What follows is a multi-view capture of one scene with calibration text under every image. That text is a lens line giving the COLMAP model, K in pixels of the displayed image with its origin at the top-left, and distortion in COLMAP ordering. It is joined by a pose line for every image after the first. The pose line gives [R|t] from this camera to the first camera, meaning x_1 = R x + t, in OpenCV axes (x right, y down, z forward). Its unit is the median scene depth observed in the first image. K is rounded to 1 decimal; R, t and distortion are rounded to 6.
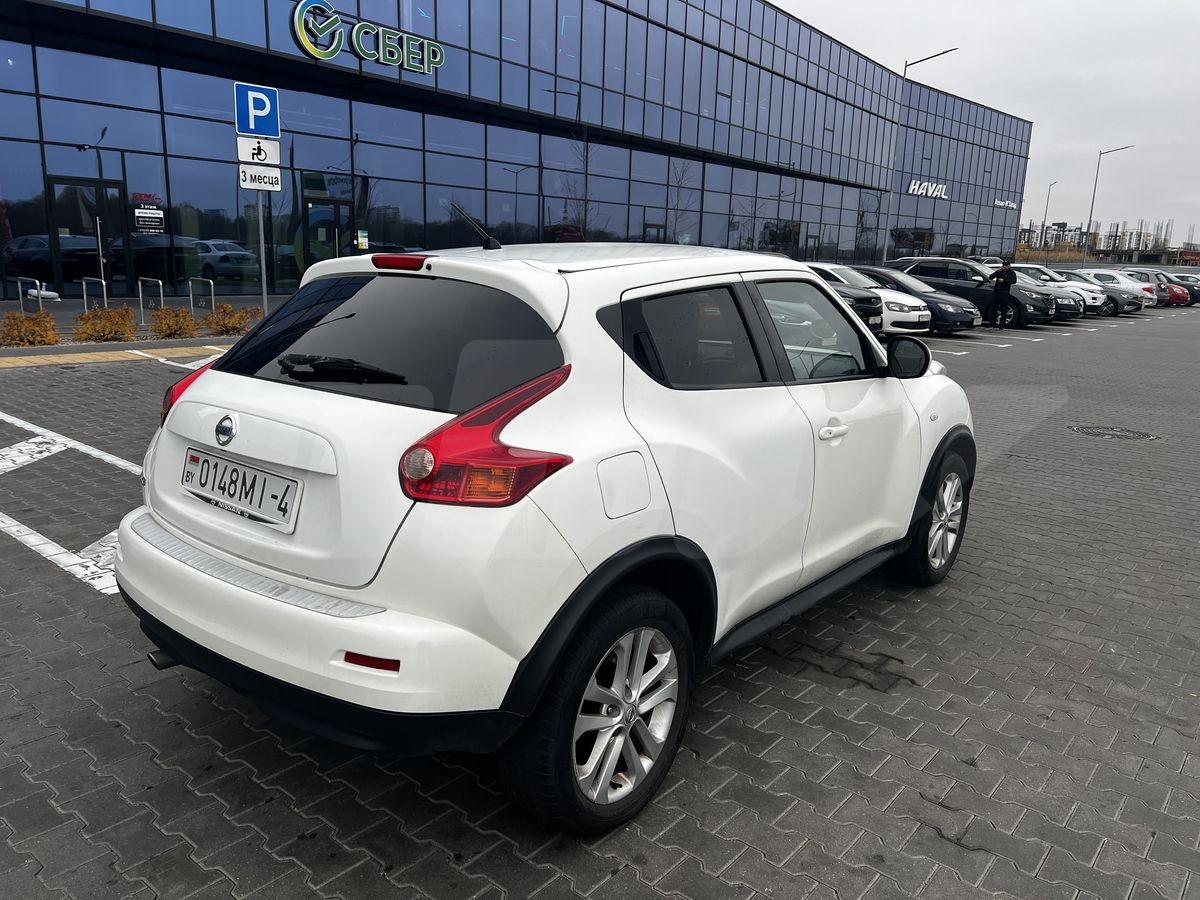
lens RADIAL K [[877.4, 0, 610.3], [0, 877.4, 452.7], [0, 0, 1]] dist [0.027622, -0.026922]
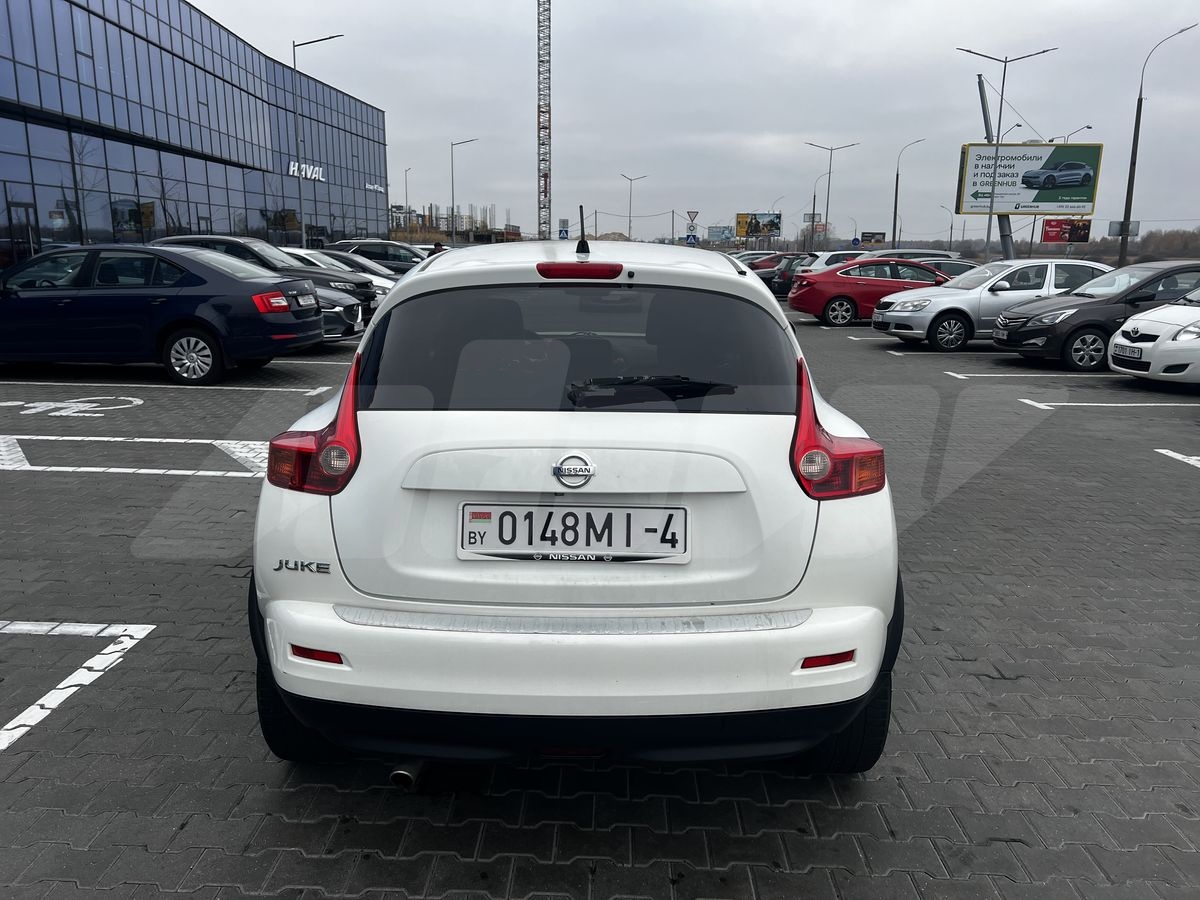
lens RADIAL K [[877.4, 0, 594.3], [0, 877.4, 448.9], [0, 0, 1]] dist [0.027622, -0.026922]
pose [[0.789647, -0.154037, 0.593911, -0.817315], [0.144359, 0.987443, 0.064167, -0.086980], [-0.596337, 0.035067, 0.801968, 0.247647]]
